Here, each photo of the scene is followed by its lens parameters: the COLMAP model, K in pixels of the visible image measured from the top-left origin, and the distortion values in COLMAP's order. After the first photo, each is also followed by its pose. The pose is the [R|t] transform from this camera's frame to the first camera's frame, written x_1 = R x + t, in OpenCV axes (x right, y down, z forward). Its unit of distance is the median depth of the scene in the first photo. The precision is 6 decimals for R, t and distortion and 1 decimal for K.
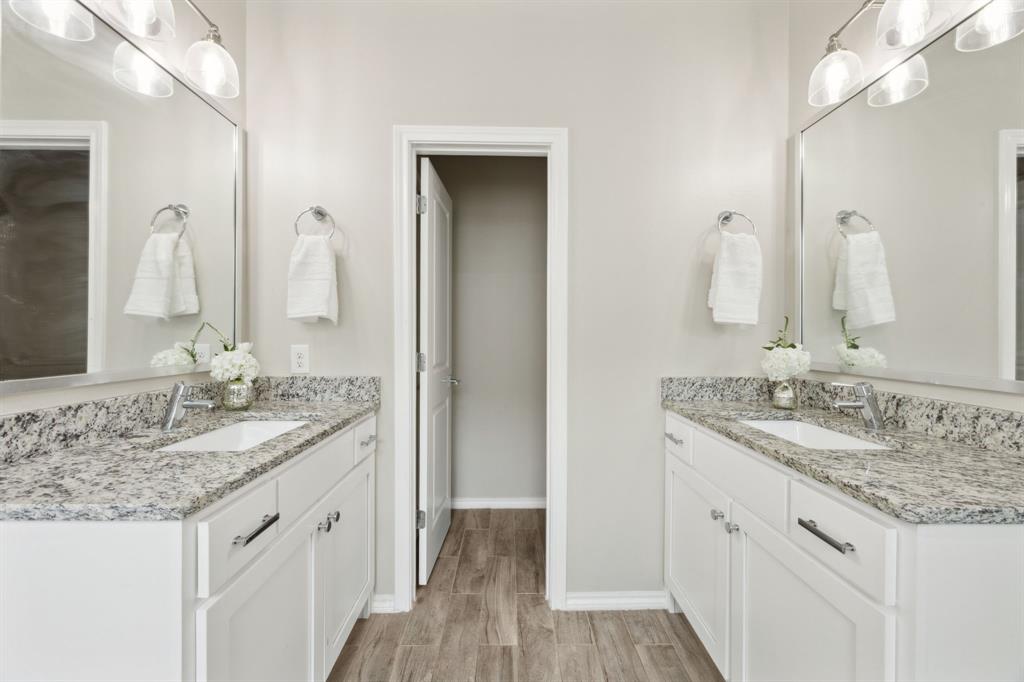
lens RADIAL K [[392.0, 0, 512.3], [0, 392.0, 336.2], [0, 0, 1]] dist [0.000133, 0.000009]
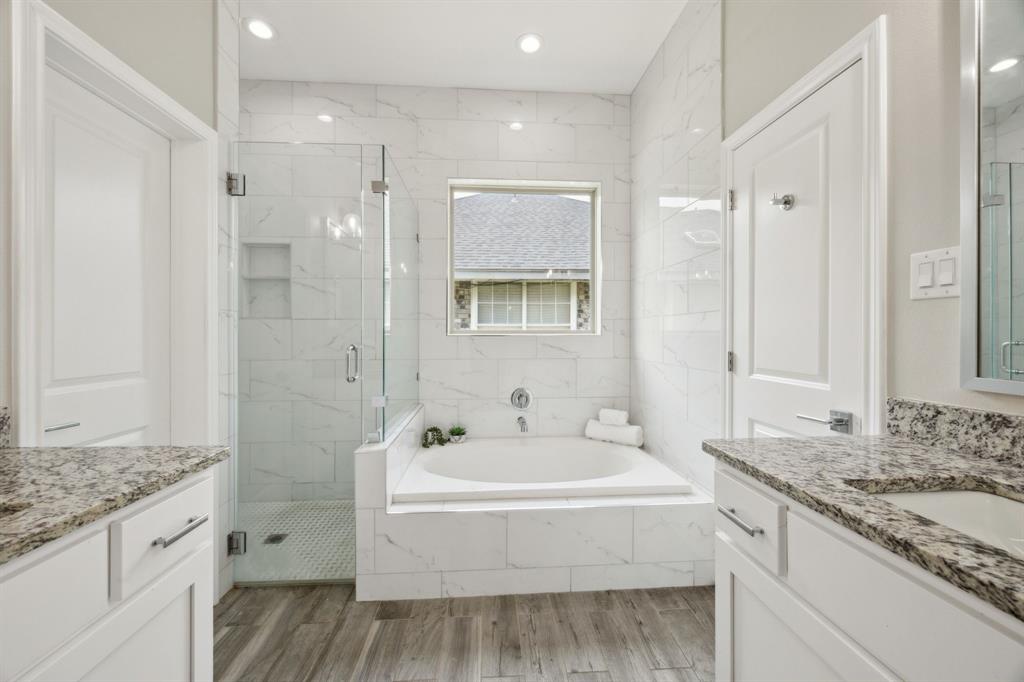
lens RADIAL K [[392.0, 0, 510.6], [0, 392.0, 336.5], [0, 0, 1]] dist [0.000133, 0.000009]
pose [[-0.998880, -0.002409, -0.047252, 0.005241], [-0.002809, 0.999961, 0.008411, -0.000423], [0.047230, 0.008535, -0.998848, 1.899169]]
